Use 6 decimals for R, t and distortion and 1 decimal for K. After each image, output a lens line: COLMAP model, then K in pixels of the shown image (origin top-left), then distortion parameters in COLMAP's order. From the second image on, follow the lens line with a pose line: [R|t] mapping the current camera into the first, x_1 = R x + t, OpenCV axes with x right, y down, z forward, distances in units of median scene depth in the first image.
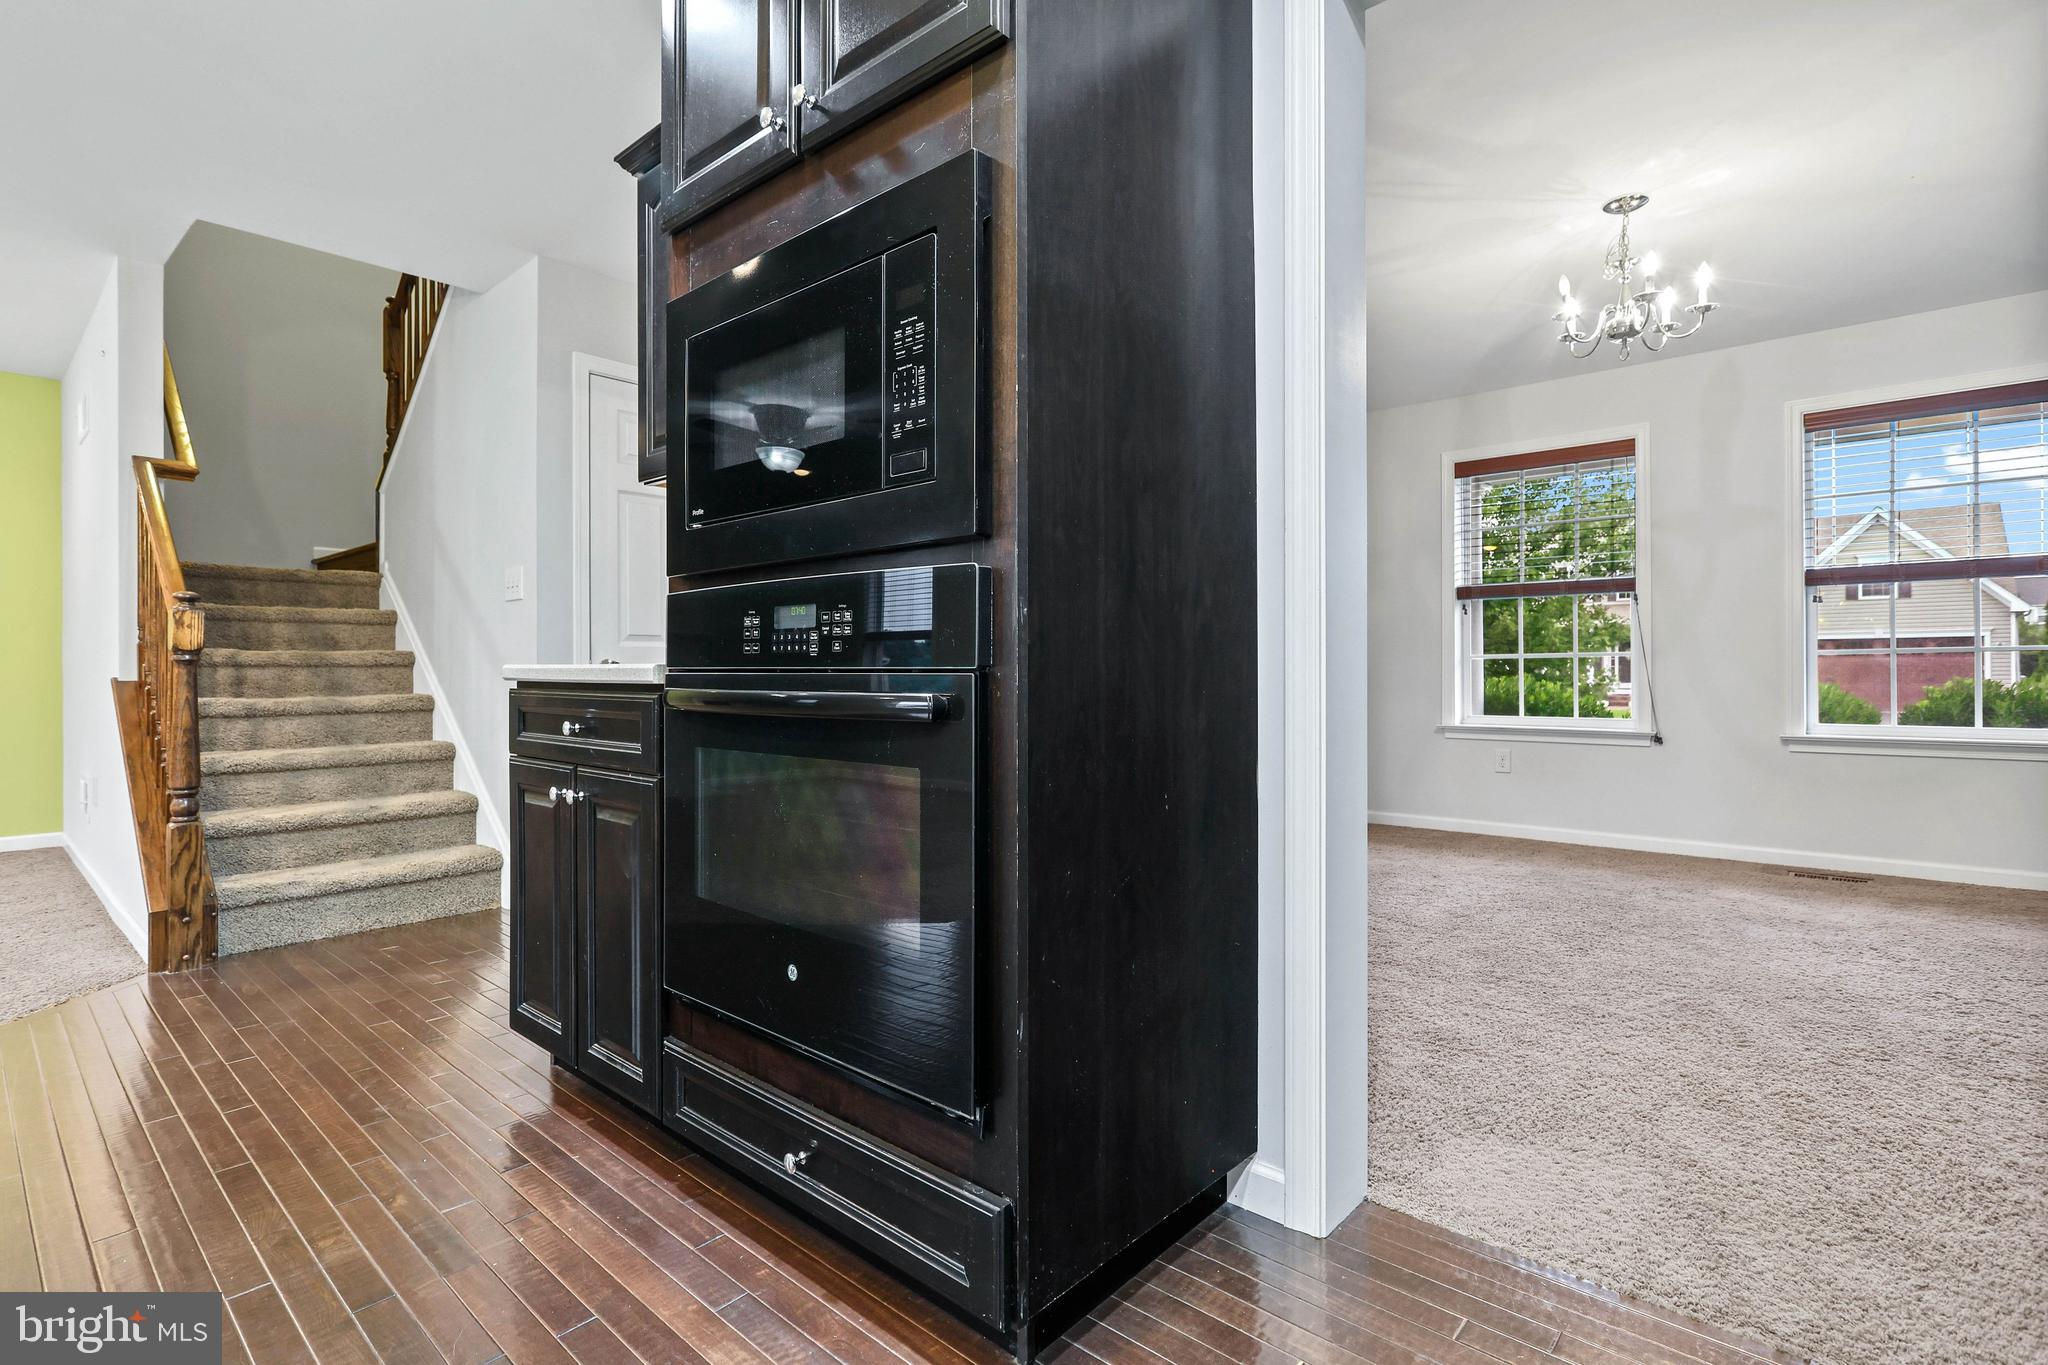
lens RADIAL K [[970.5, 0, 1022.7], [0, 970.5, 675.9], [0, 0, 1]] dist [-0.001764, 0.000745]
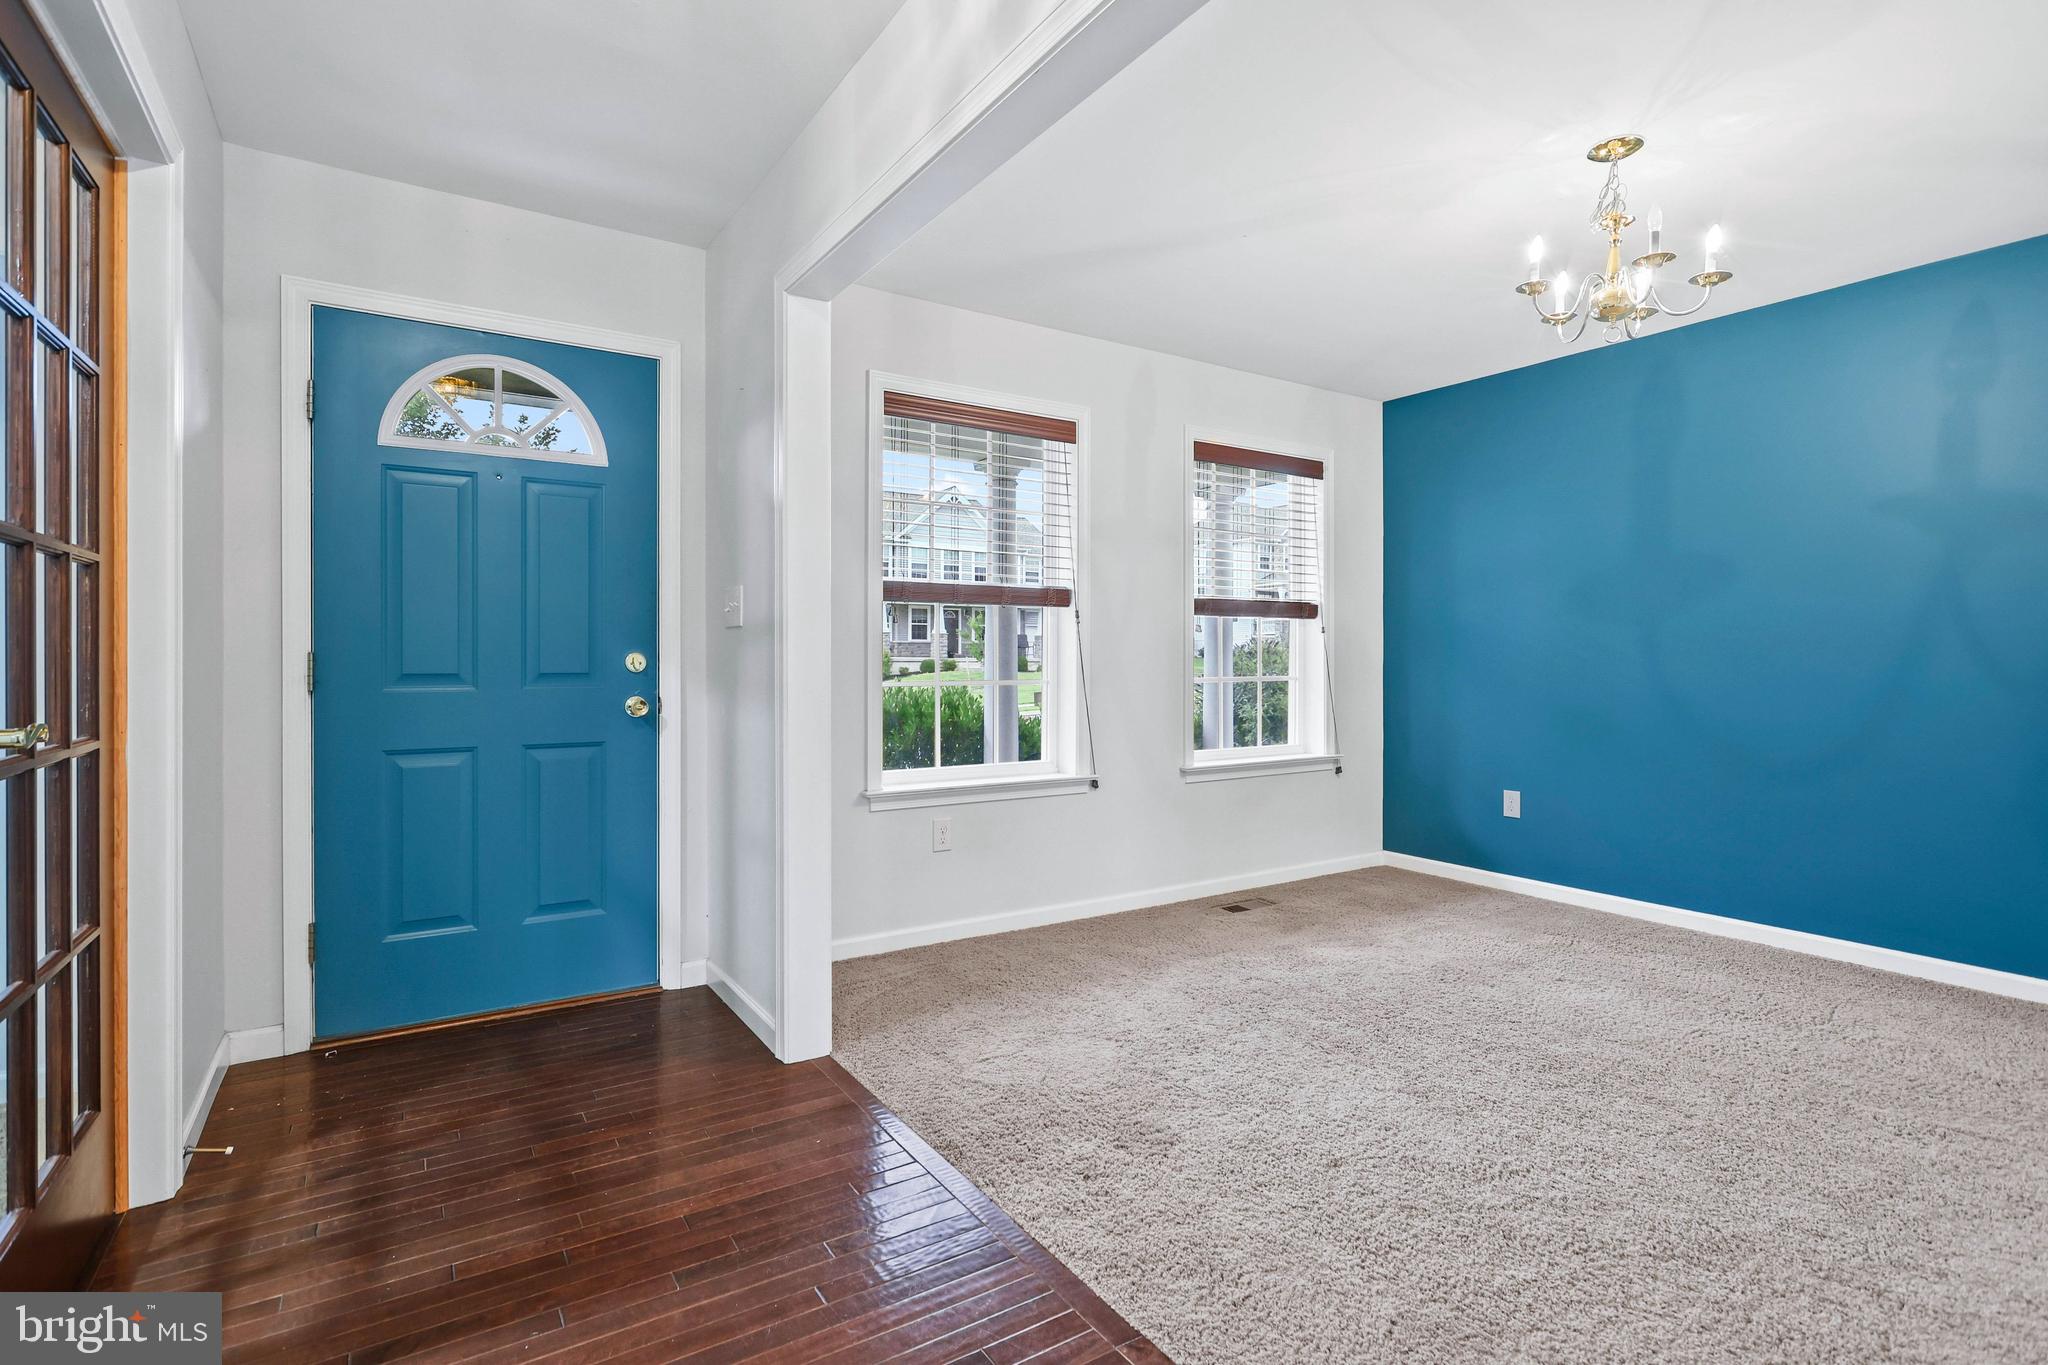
lens RADIAL K [[979.5, 0, 1020.7], [0, 979.5, 665.0], [0, 0, 1]] dist [-0.001773, 0.000703]
pose [[0.271541, -0.007774, 0.962395, -0.291456], [-0.004065, 0.999949, 0.009224, -0.070228], [-0.962418, -0.006417, 0.271496, 1.266920]]
